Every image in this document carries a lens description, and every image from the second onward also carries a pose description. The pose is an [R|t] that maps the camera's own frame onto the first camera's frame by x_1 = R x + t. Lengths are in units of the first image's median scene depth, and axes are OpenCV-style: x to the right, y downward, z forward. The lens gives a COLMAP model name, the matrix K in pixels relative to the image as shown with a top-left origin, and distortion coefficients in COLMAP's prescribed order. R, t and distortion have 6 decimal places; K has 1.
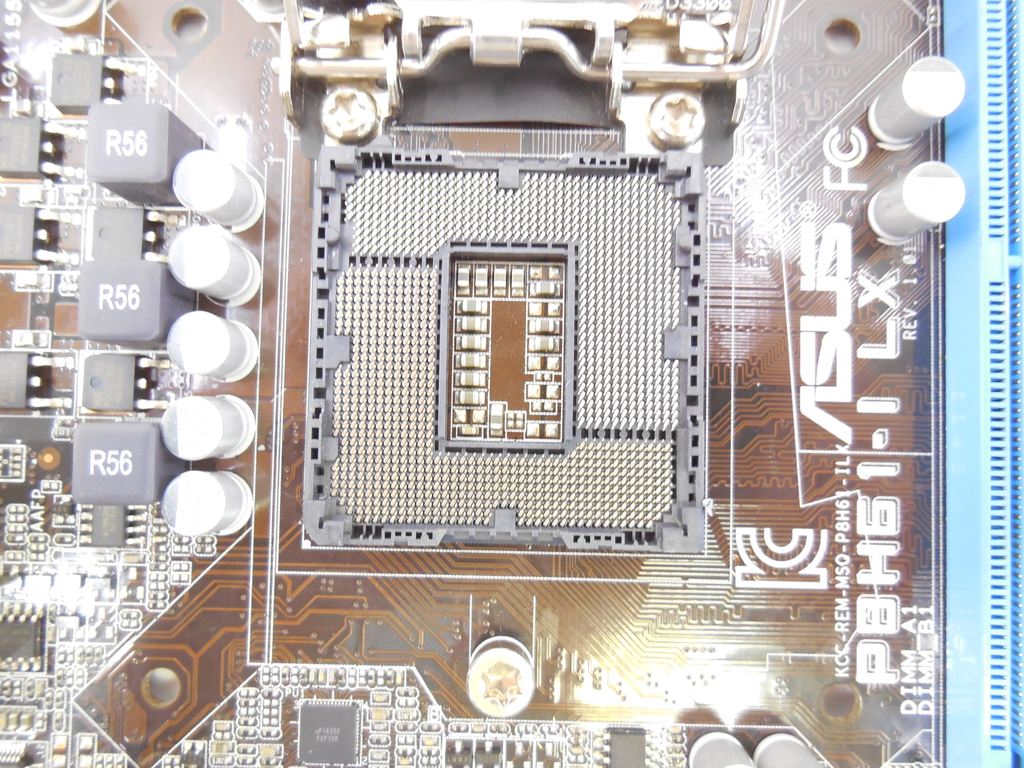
lens RADIAL K [[744.0, 0, 501.9], [0, 744.0, 389.8], [0, 0, 1]] dist [-0.003062, 0.001520]
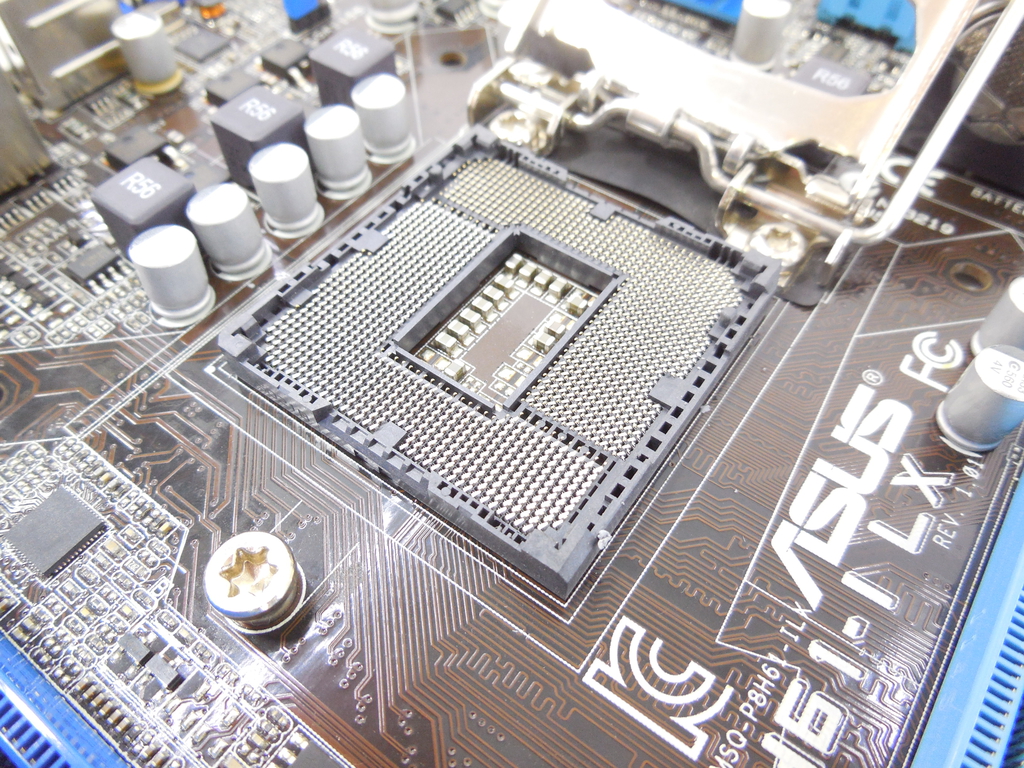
lens RADIAL K [[744.0, 0, 508.5], [0, 744.0, 383.2], [0, 0, 1]] dist [-0.003062, 0.001520]
pose [[0.820472, 0.466800, -0.330035, 0.357893], [-0.571161, 0.694079, -0.438212, 0.417245], [0.024513, 0.548043, 0.836091, 0.246727]]
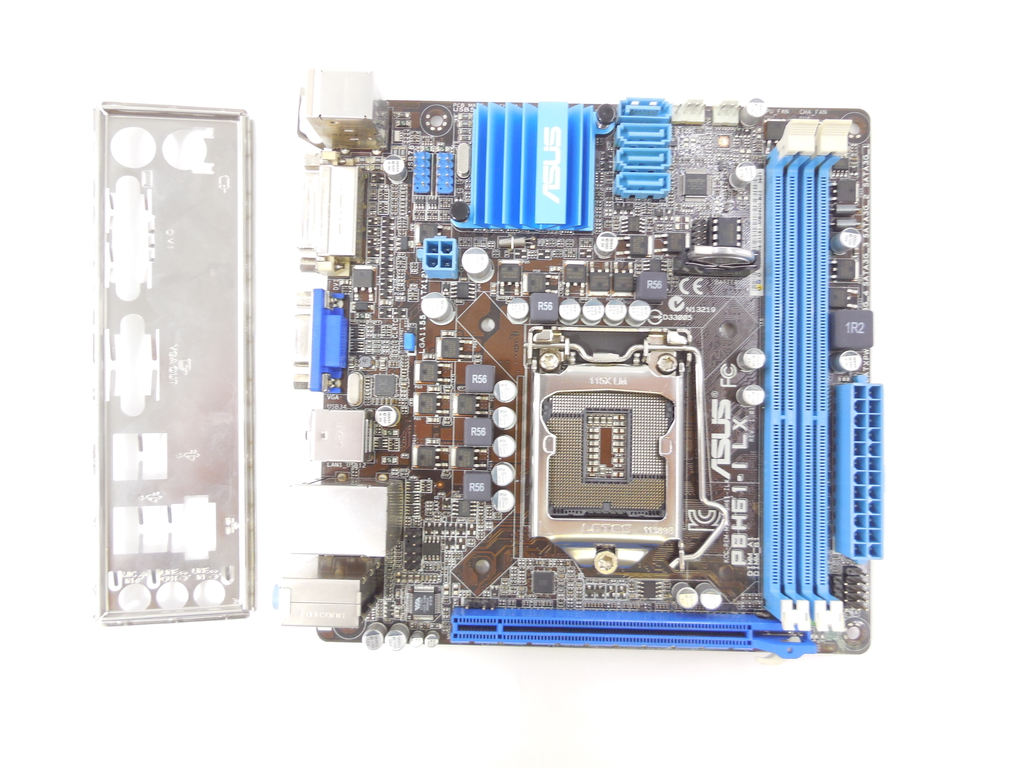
lens RADIAL K [[744.0, 0, 505.8], [0, 744.0, 389.8], [0, 0, 1]] dist [-0.003062, 0.001520]
pose [[0.999748, -0.003480, -0.022181, -0.306911], [0.003494, 0.999994, 0.000584, -0.268728], [0.022179, -0.000661, 0.999754, -1.807452]]
